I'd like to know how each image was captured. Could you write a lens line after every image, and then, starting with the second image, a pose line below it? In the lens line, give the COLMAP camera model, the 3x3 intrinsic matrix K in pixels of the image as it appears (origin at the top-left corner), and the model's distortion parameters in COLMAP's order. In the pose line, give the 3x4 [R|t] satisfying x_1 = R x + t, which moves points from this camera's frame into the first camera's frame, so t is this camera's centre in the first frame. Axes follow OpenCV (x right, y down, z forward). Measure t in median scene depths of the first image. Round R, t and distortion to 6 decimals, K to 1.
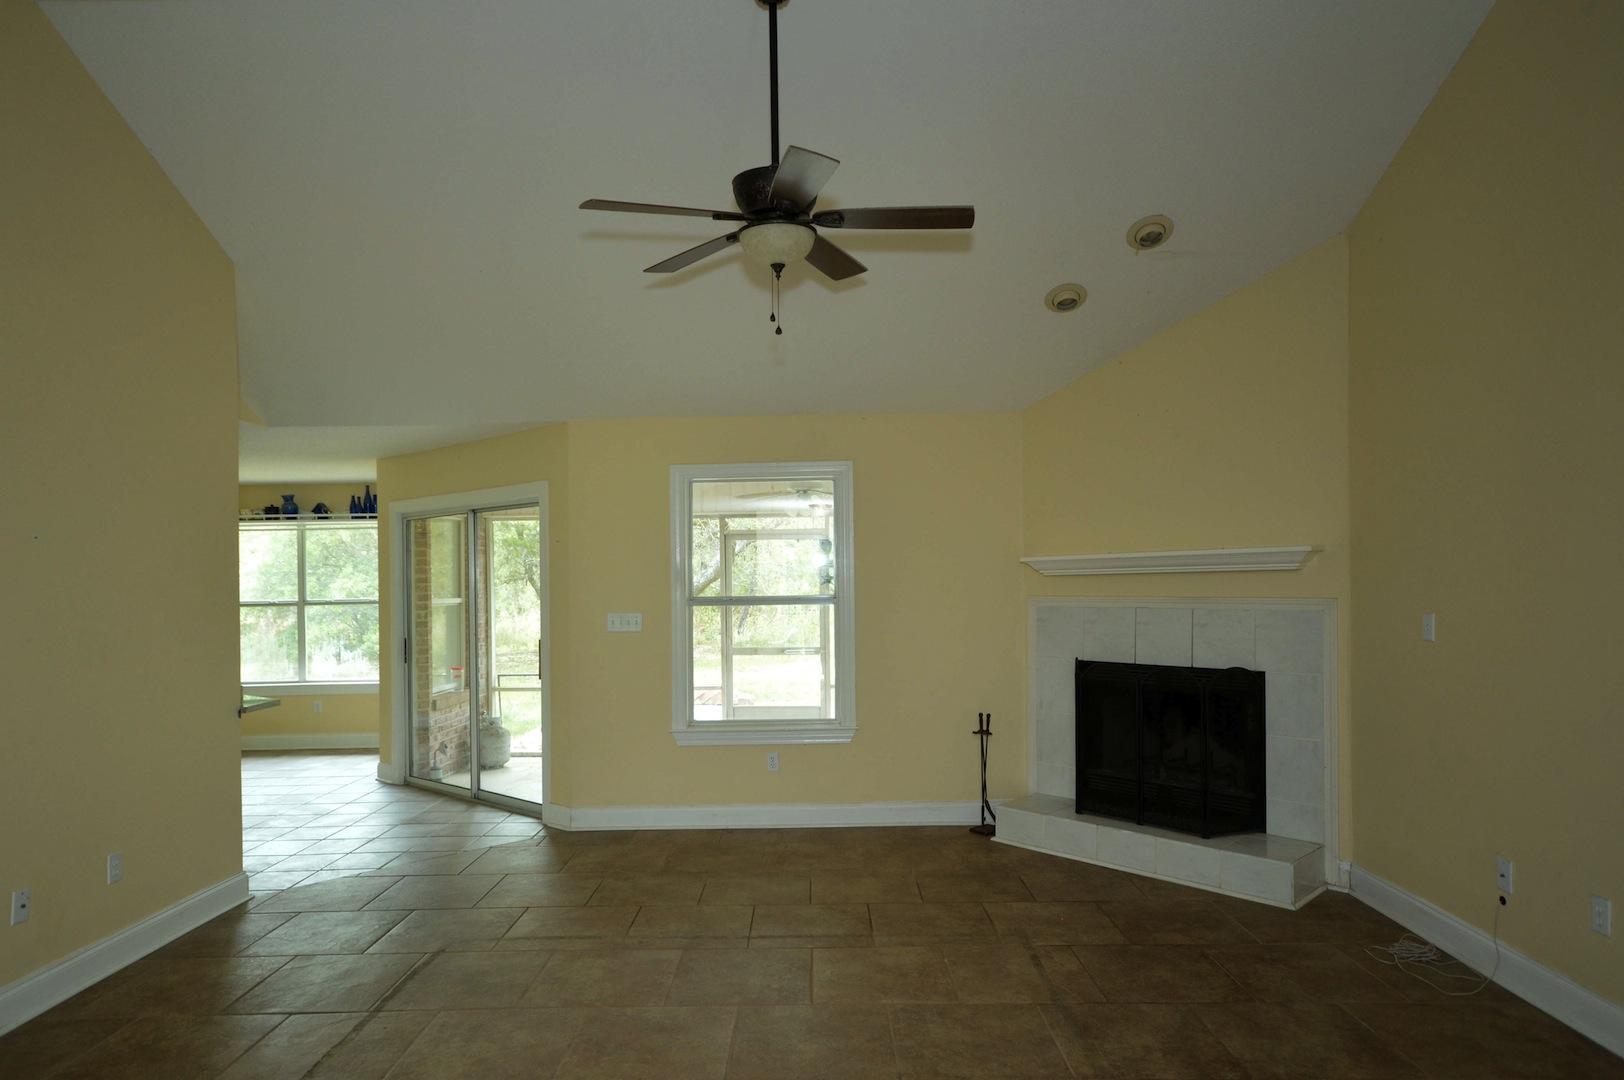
lens RADIAL K [[935.4, 0, 817.3], [0, 935.4, 588.2], [0, 0, 1]] dist [0.027949, 0.000561]
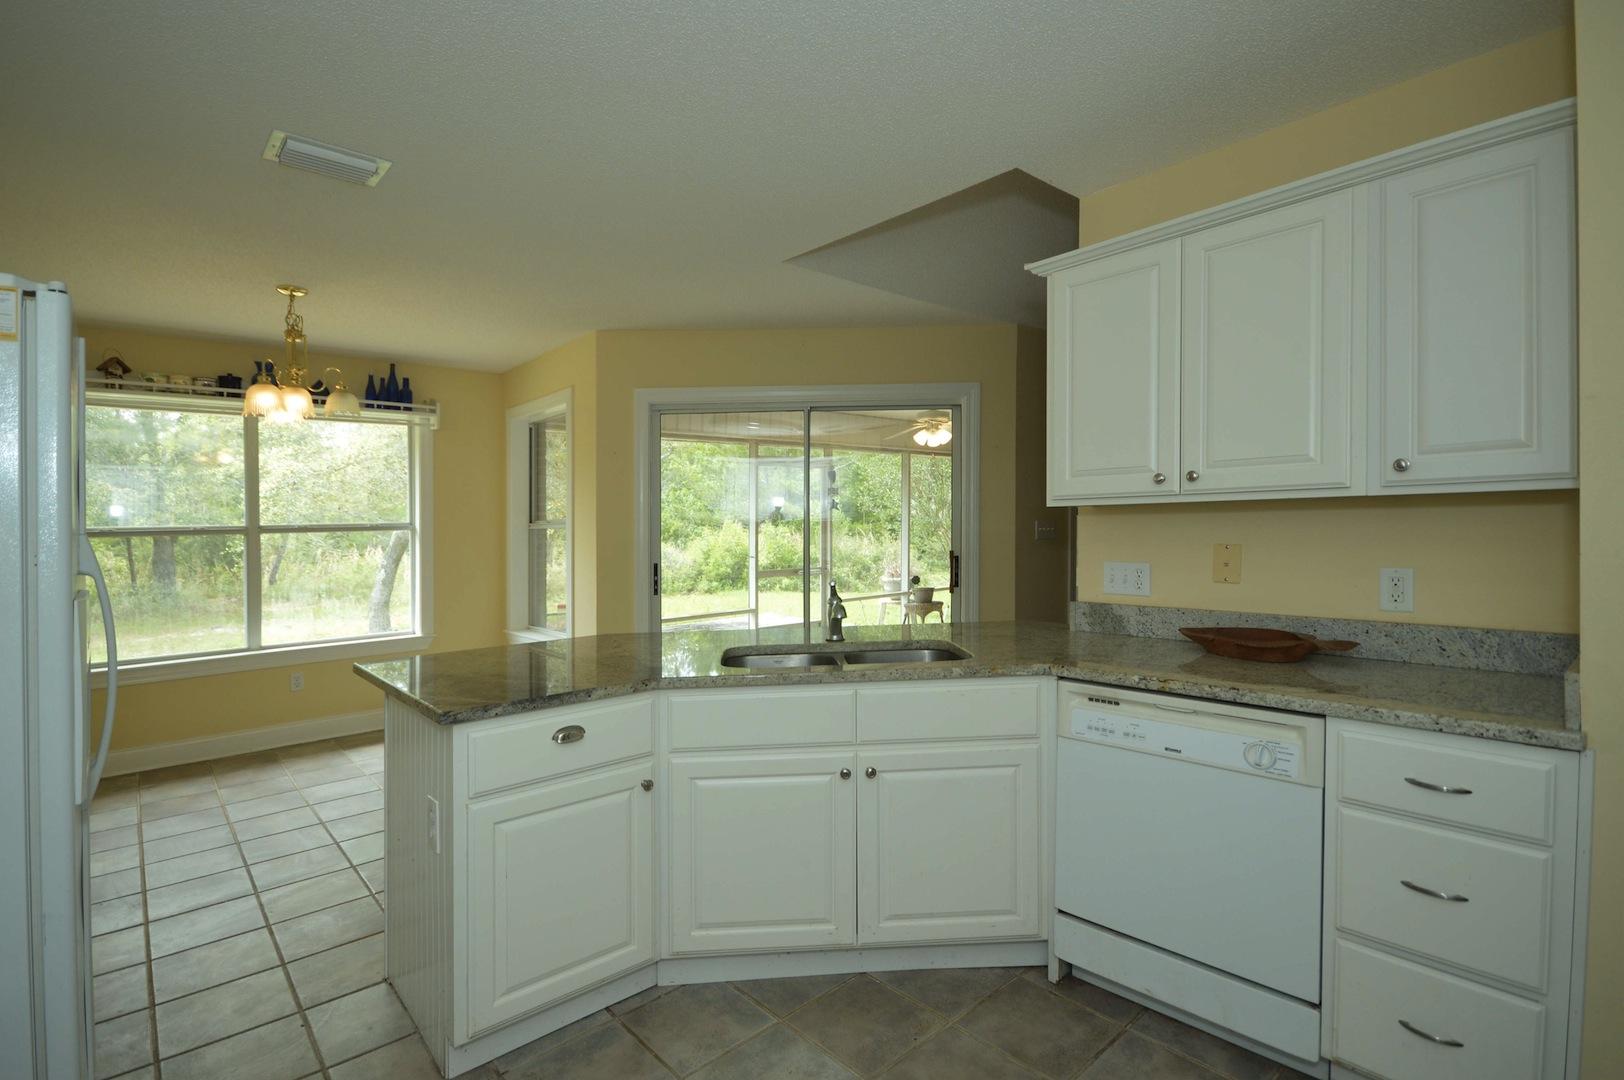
lens RADIAL K [[769.6, 0, 772.5], [0, 769.6, 537.1], [0, 0, 1]] dist [0.002892, 0.000297]
pose [[0.770855, -0.004854, 0.636992, -0.983993], [0.002507, 0.999986, 0.004586, 0.033375], [-0.637005, -0.001939, 0.770857, 0.562030]]
